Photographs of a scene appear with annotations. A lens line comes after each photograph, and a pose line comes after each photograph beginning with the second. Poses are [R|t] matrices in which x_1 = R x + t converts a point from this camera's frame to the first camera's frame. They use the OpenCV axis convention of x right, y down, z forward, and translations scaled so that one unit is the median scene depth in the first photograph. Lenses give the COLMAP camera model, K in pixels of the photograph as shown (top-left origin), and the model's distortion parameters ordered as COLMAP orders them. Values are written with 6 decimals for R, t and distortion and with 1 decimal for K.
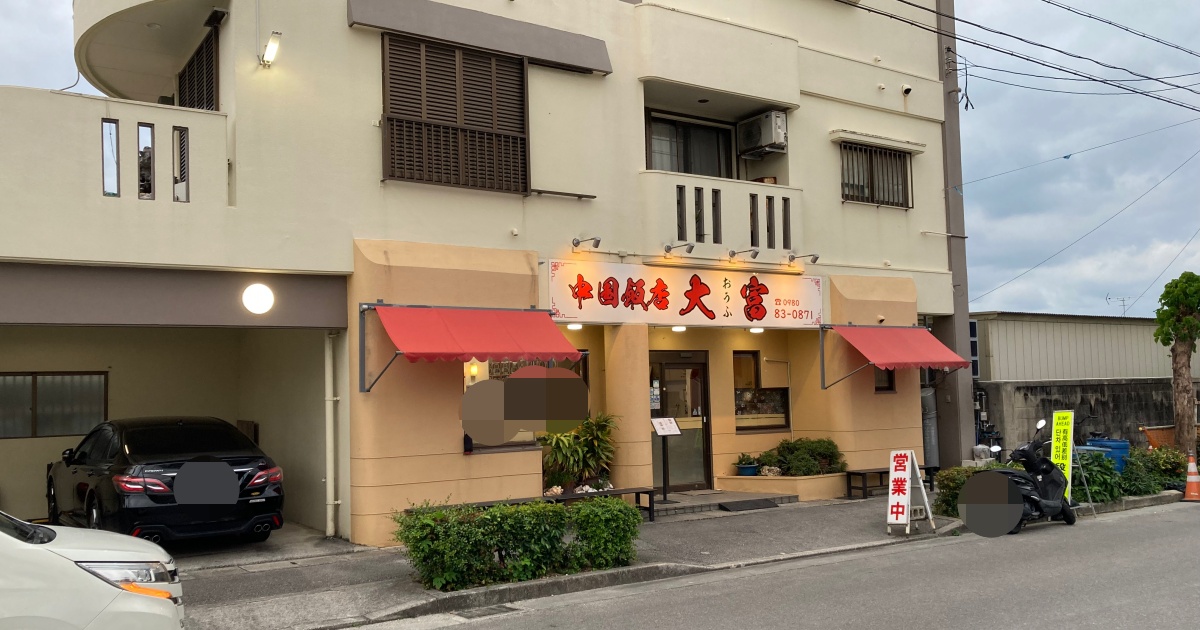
lens RADIAL K [[979.2, 0, 597.7], [0, 979.2, 343.8], [0, 0, 1]] dist [0.052759, -0.002951]
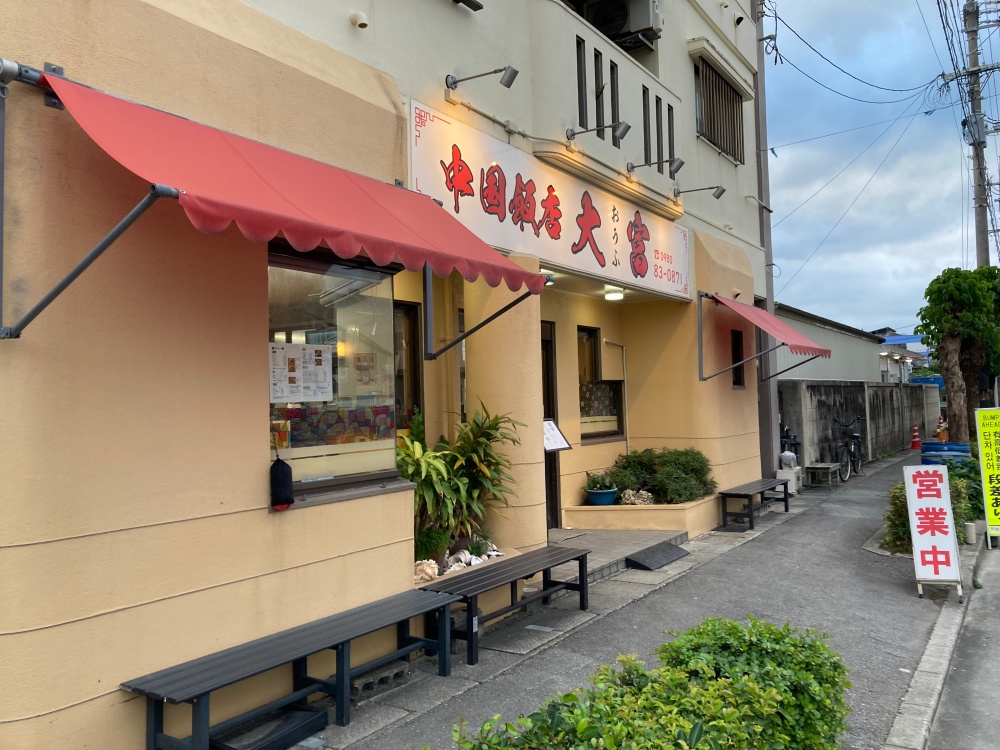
lens RADIAL K [[810.8, 0, 500.0], [0, 810.8, 375.0], [0, 0, 1]] dist [0.054177, -0.094961]
pose [[0.925281, 0.013563, 0.379039, -0.152284], [-0.017293, 0.999830, 0.006440, 0.045689], [-0.378888, -0.012514, 0.925358, 0.564366]]
